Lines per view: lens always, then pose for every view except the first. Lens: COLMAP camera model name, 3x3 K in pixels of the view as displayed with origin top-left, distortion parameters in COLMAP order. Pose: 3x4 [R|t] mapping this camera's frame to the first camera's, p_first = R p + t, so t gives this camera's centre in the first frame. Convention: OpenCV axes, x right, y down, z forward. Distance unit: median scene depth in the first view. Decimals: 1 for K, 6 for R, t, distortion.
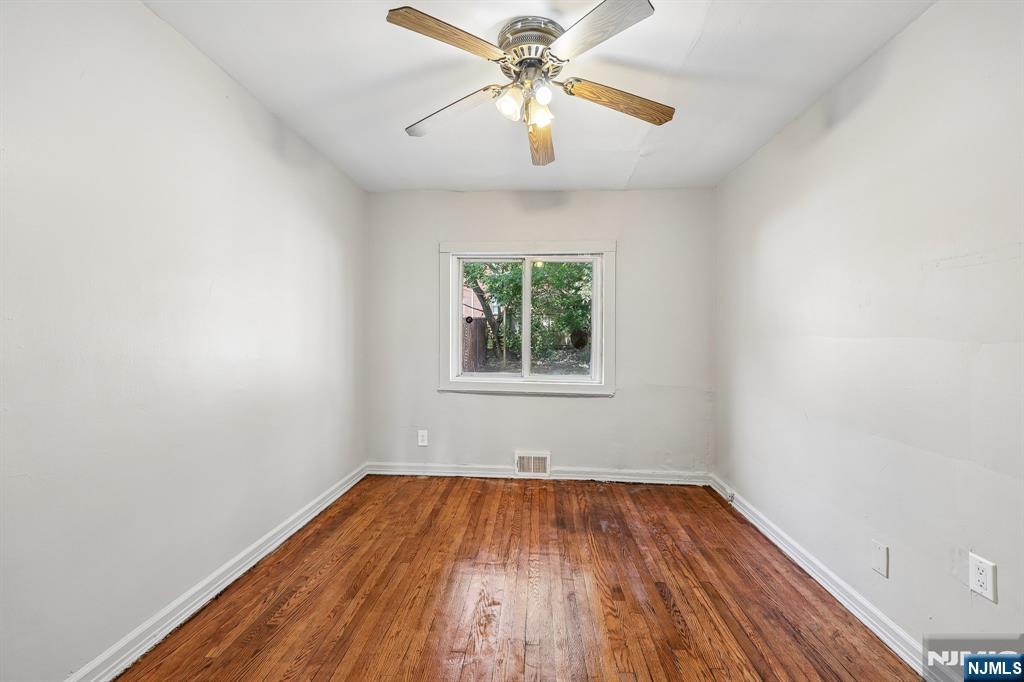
lens RADIAL K [[418.0, 0, 512.6], [0, 418.0, 332.2], [0, 0, 1]] dist [0.002185, 0.000225]
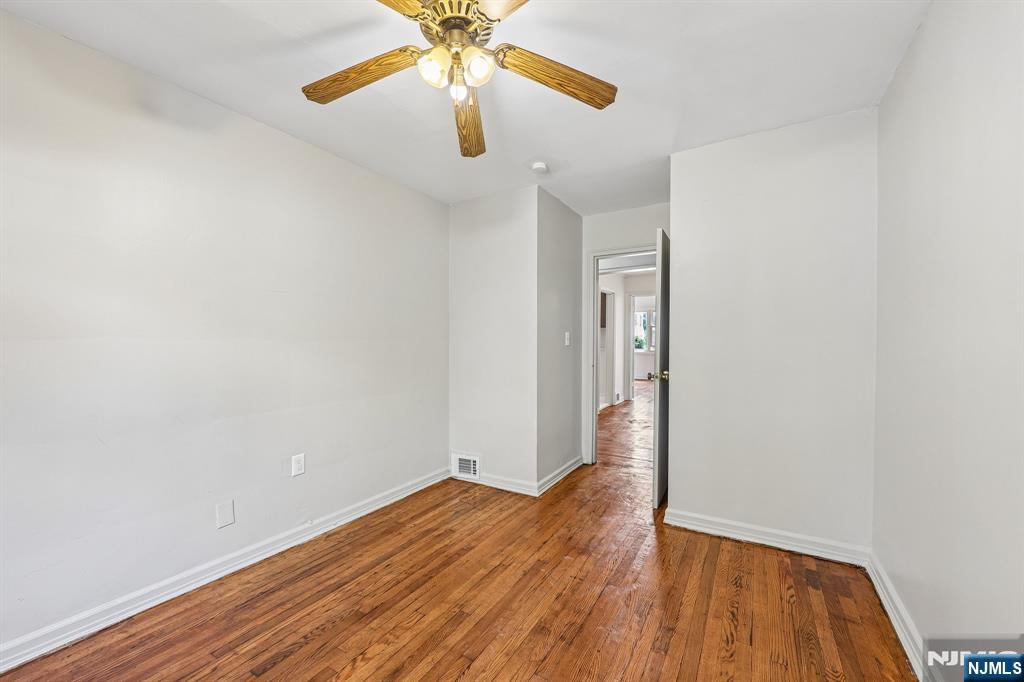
lens RADIAL K [[412.2, 0, 509.9], [0, 412.2, 340.5], [0, 0, 1]] dist [0.001795, 0.000082]
pose [[-0.884481, -0.015676, 0.466313, -0.431564], [-0.013515, 0.999877, 0.007979, -0.006539], [-0.466381, 0.000755, -0.884584, 1.616599]]
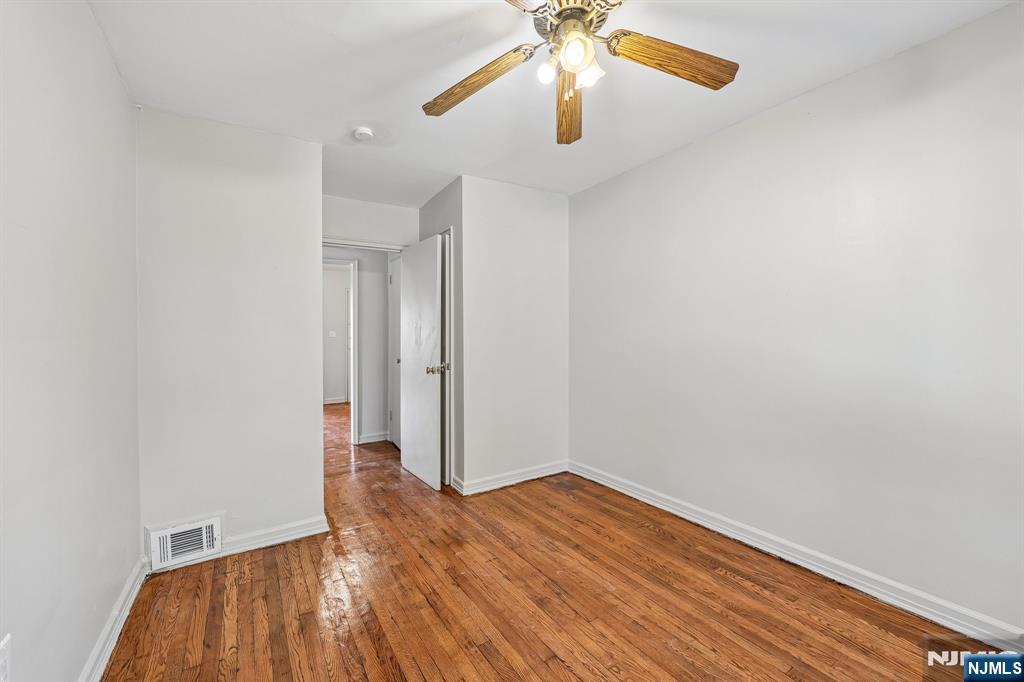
lens RADIAL K [[412.2, 0, 509.9], [0, 412.2, 340.5], [0, 0, 1]] dist [0.001795, 0.000082]
pose [[-0.809131, 0.000200, -0.587629, 0.599242], [0.002618, 0.999991, -0.003265, 0.022871], [0.587623, -0.004180, -0.809124, 1.526018]]
